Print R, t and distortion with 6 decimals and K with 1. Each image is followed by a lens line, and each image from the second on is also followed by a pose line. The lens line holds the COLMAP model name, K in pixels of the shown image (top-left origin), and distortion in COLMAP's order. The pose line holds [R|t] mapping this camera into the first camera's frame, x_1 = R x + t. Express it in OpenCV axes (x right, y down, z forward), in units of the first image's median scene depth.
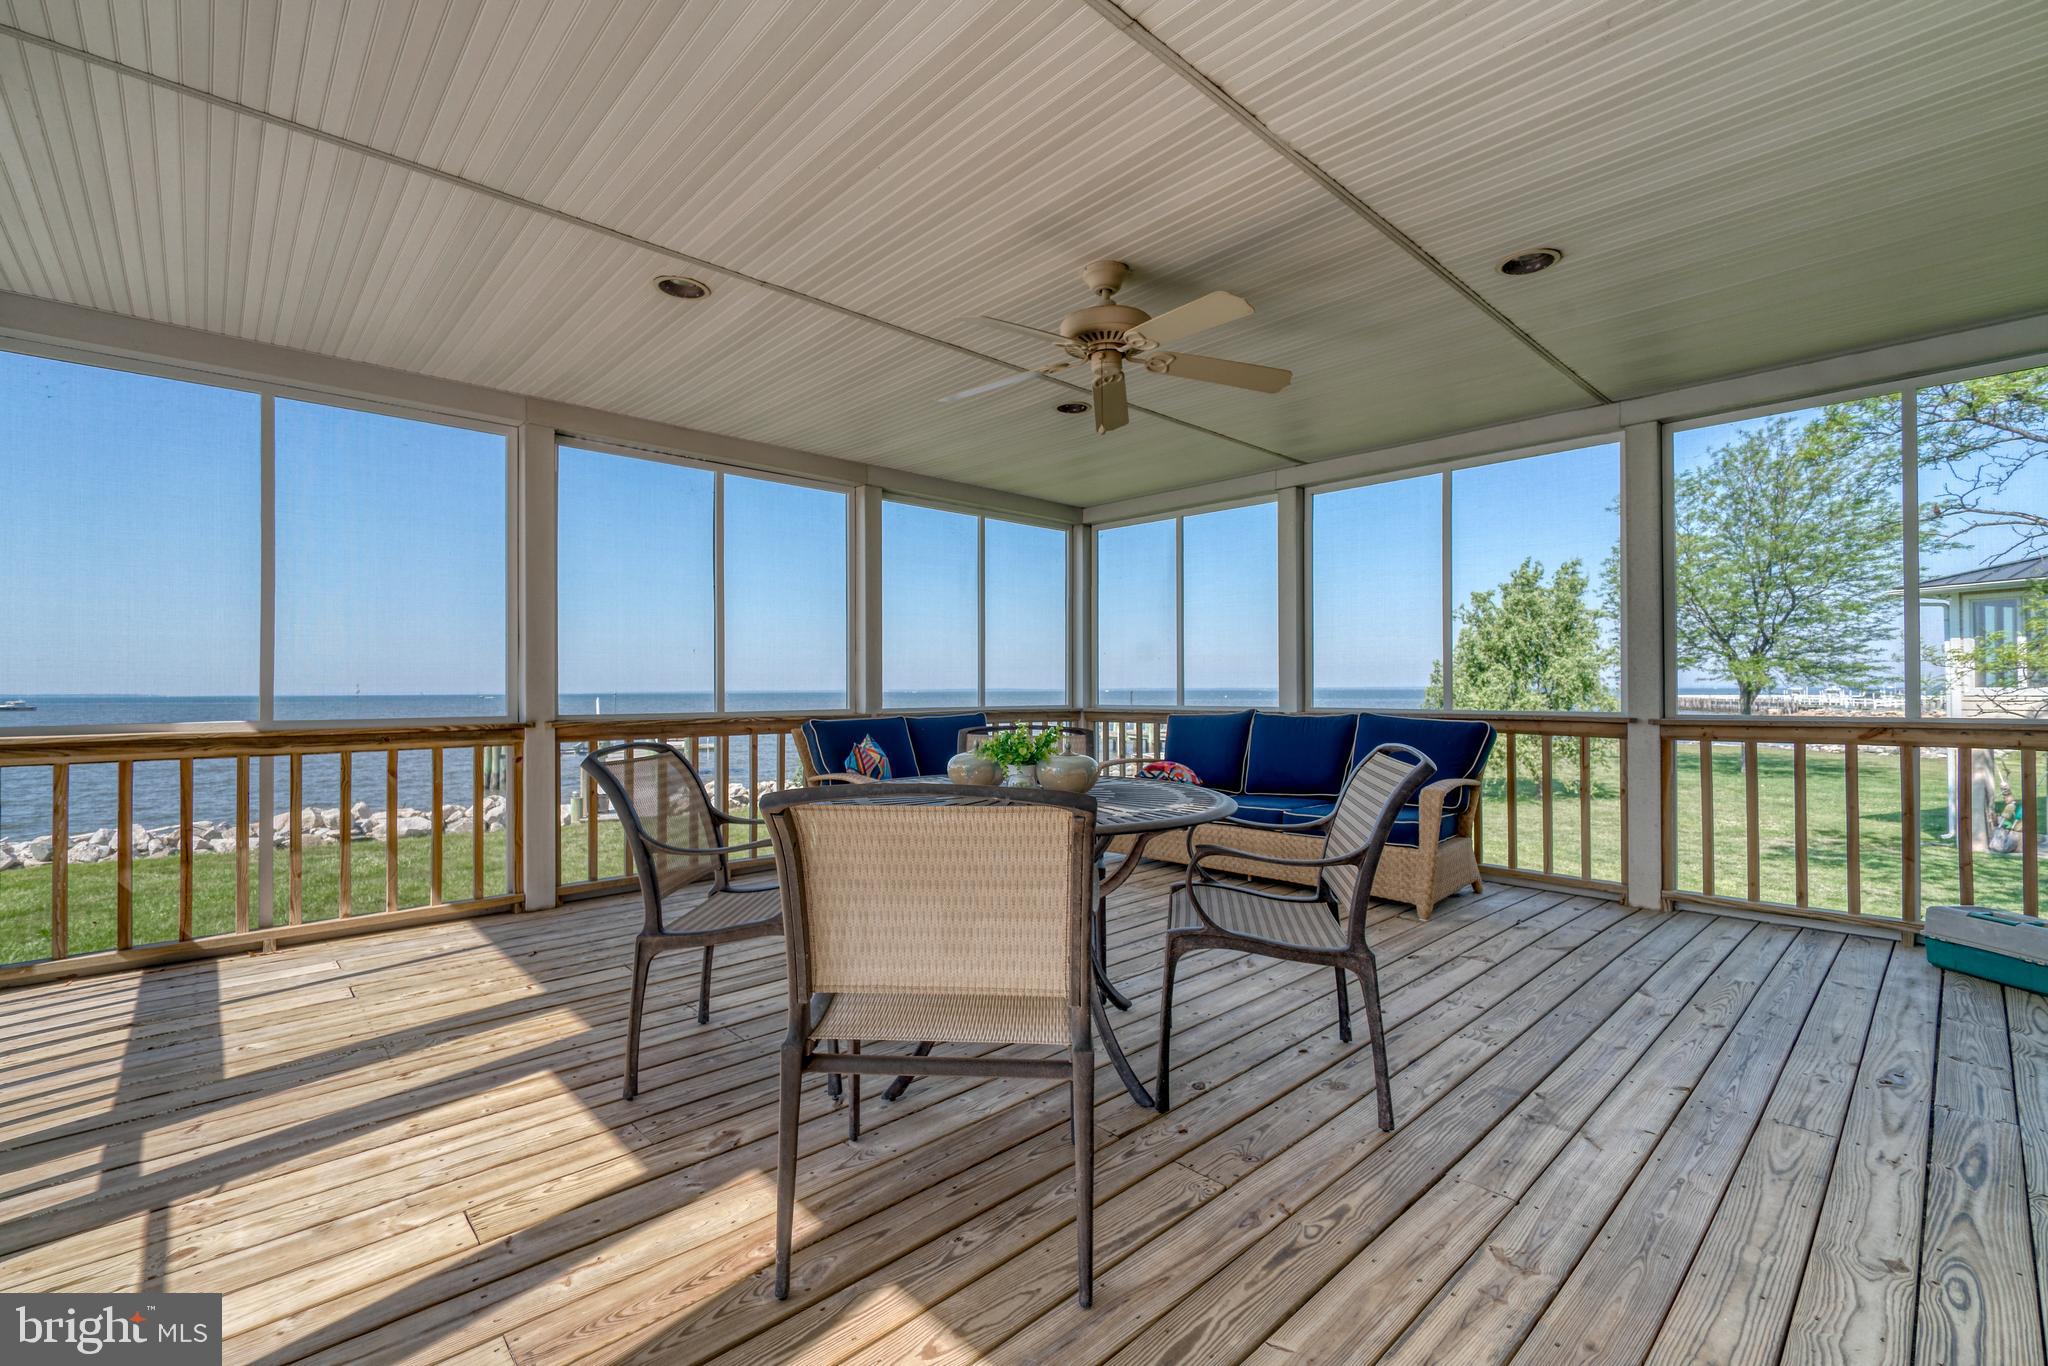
lens RADIAL K [[883.5, 0, 1027.4], [0, 883.5, 689.3], [0, 0, 1]] dist [-0.003772, 0.001822]
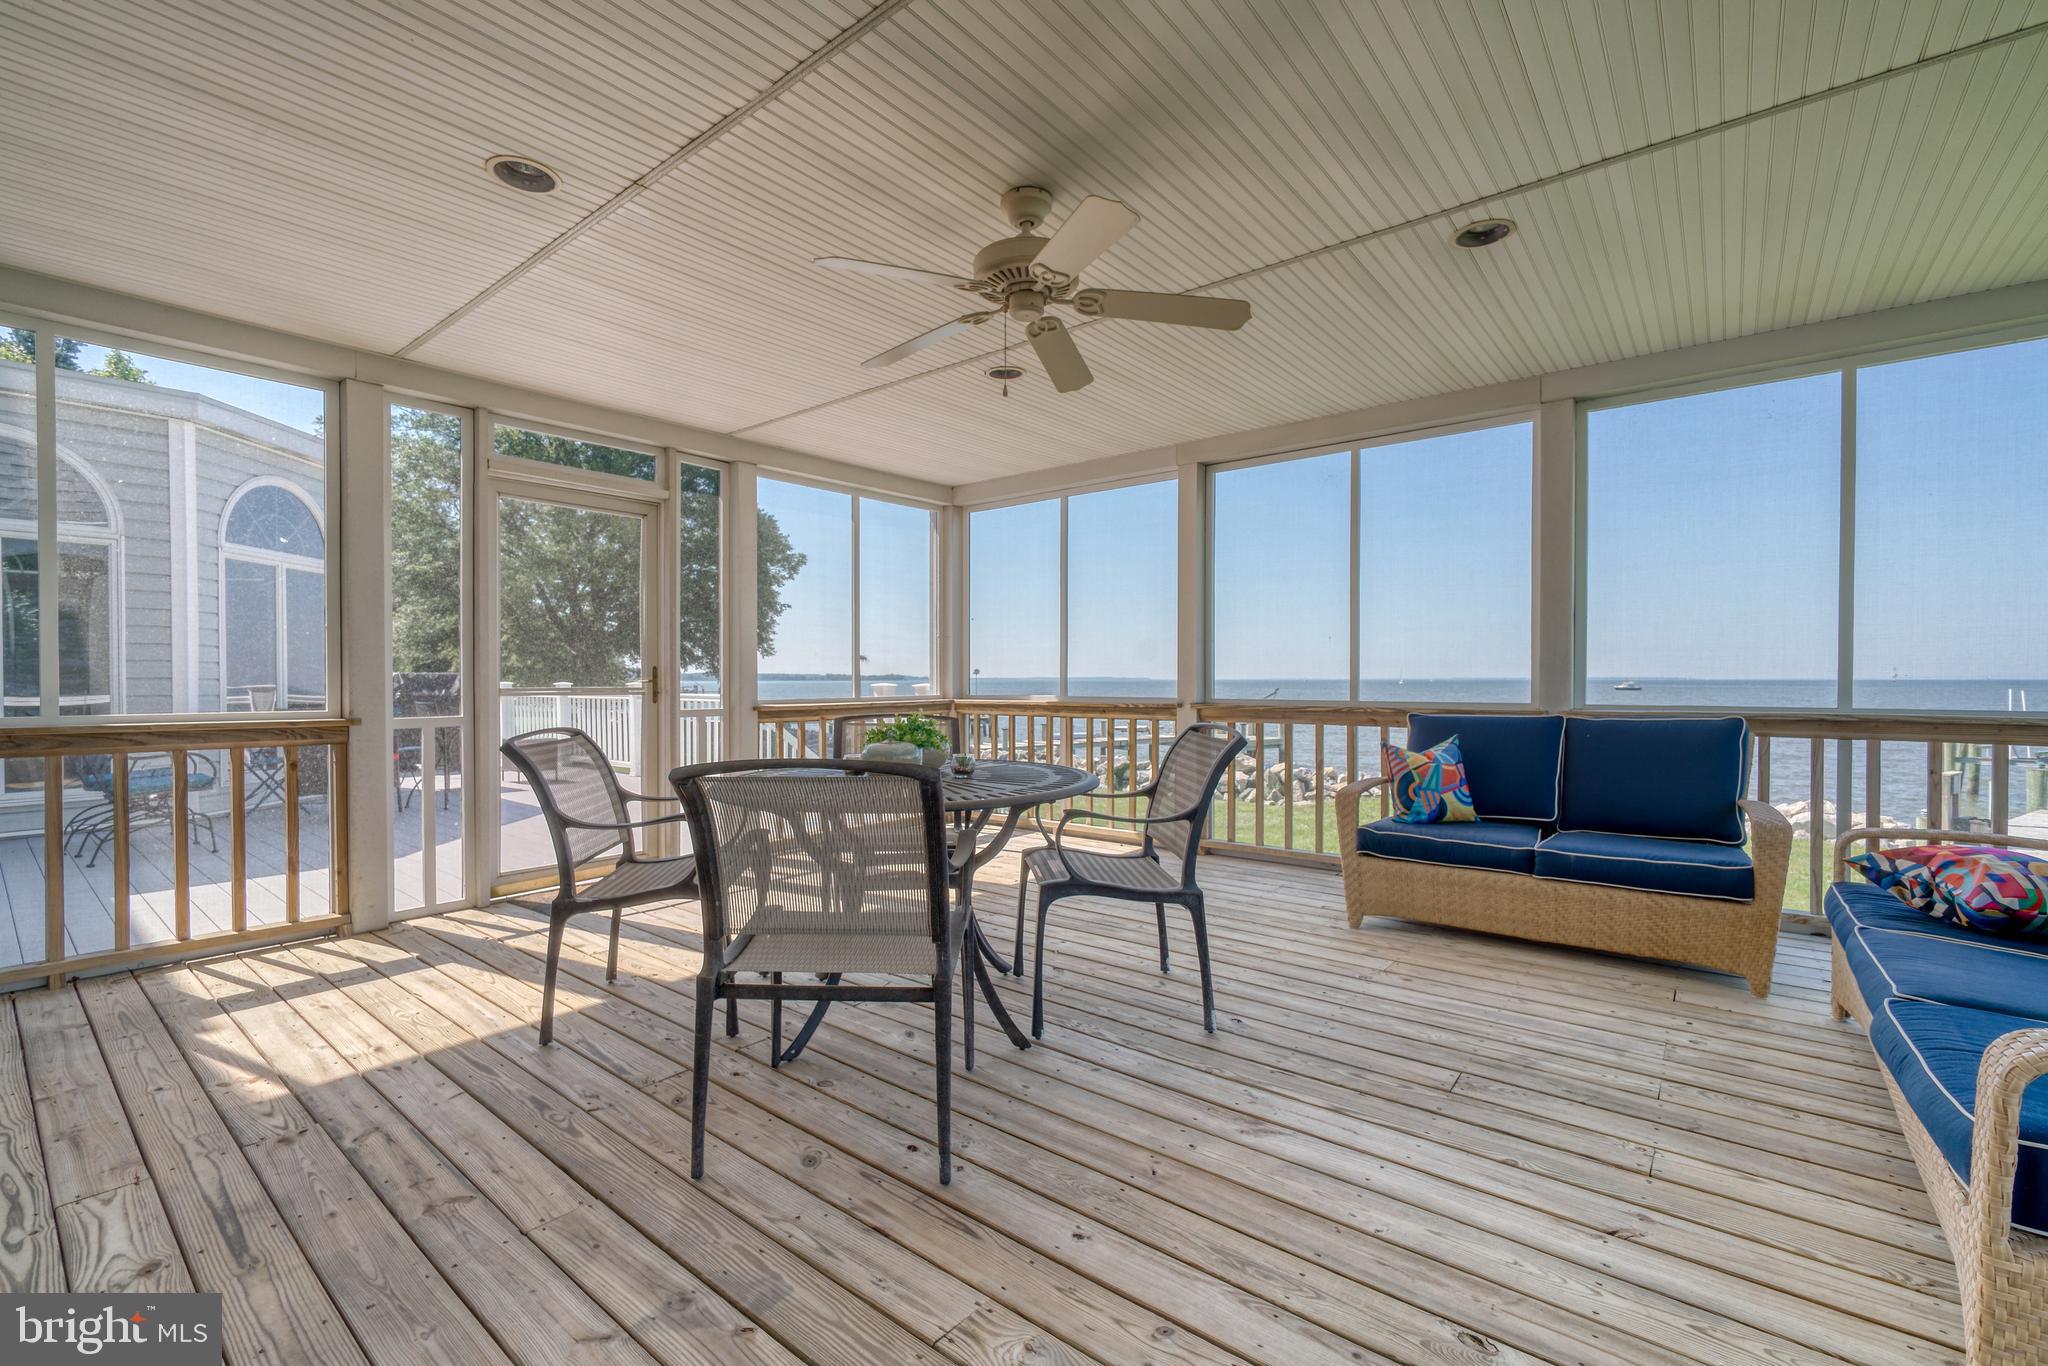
lens RADIAL K [[883.5, 0, 1013.8], [0, 883.5, 674.7], [0, 0, 1]] dist [-0.003772, 0.001822]
pose [[0.124151, 0.001569, -0.992262, 0.622447], [0.000843, 0.999998, 0.001686, -0.005202], [0.992263, -0.001046, 0.124149, 0.563175]]
